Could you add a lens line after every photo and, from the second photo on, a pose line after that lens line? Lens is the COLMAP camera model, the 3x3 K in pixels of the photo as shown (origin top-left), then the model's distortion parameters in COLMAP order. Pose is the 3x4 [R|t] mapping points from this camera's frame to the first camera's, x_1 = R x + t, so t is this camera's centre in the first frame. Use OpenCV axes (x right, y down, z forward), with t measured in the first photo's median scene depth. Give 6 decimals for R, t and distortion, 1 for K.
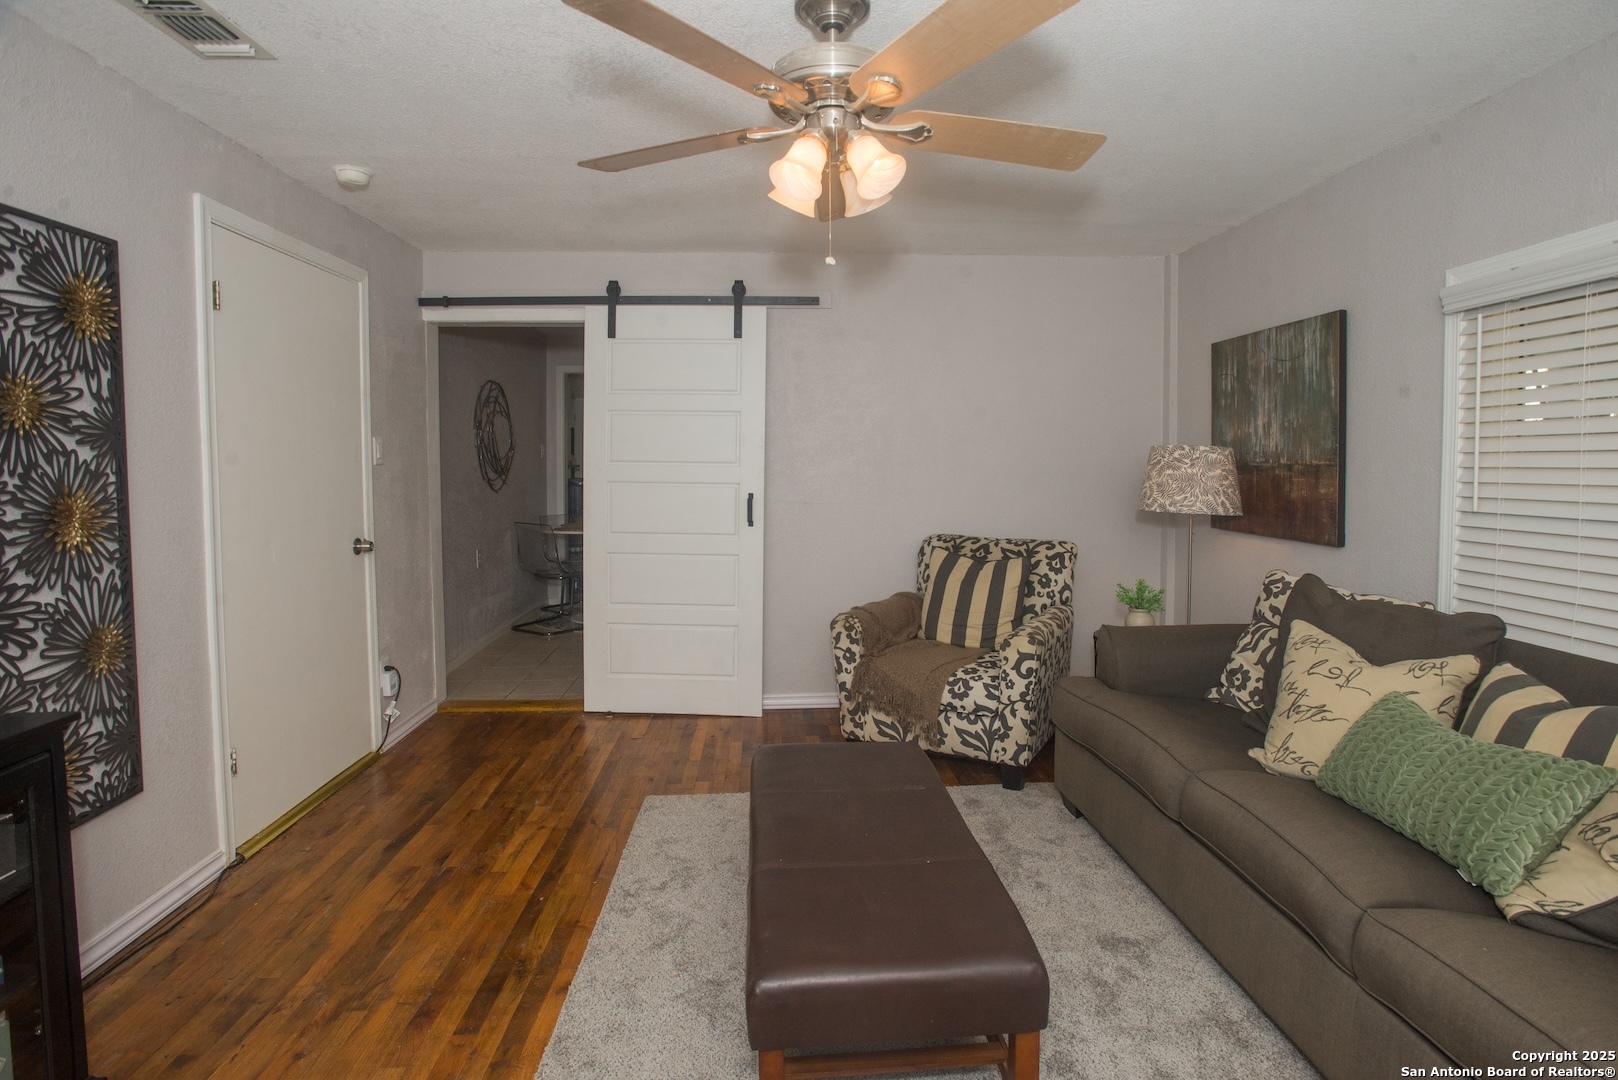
lens RADIAL K [[788.9, 0, 809.7], [0, 788.9, 485.7], [0, 0, 1]] dist [-0.035841, 0.000346]
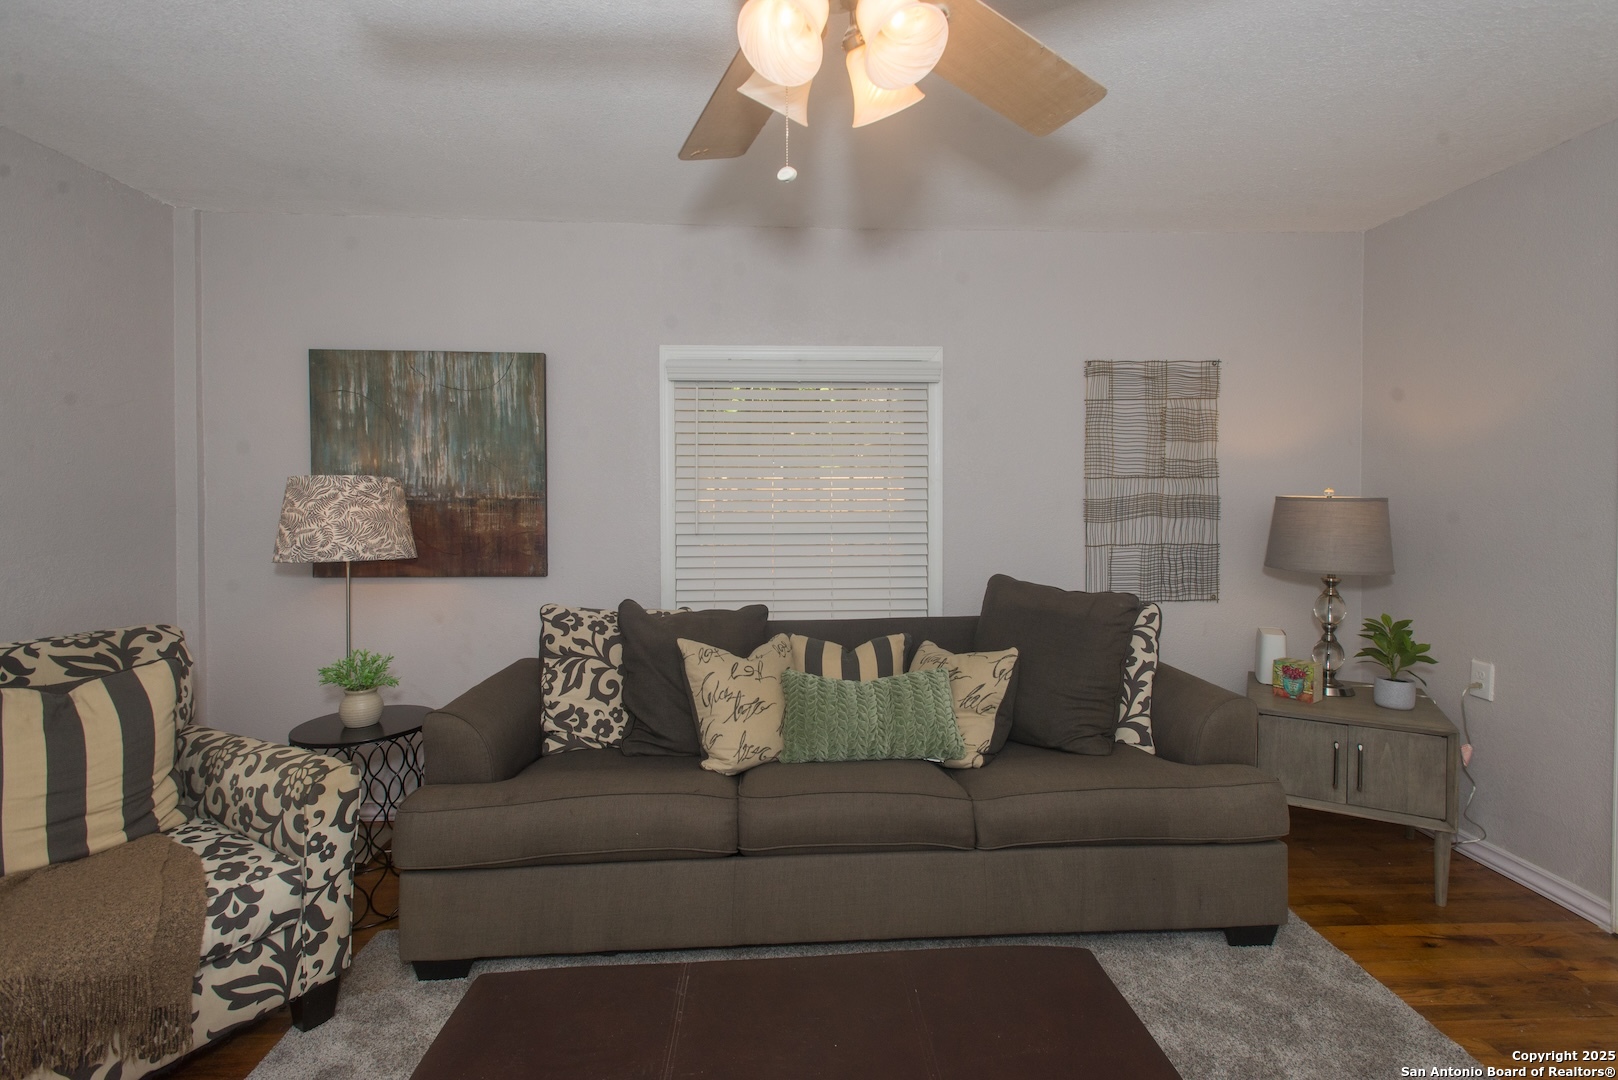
lens RADIAL K [[752.2, 0, 856.6], [0, 752.2, 498.3], [0, 0, 1]] dist [0.000606, 0.000055]
pose [[-0.001429, -0.003381, 0.999993, -0.619182], [0.029251, 0.999566, 0.003421, -0.033553], [-0.999571, 0.029256, -0.001329, 1.024152]]
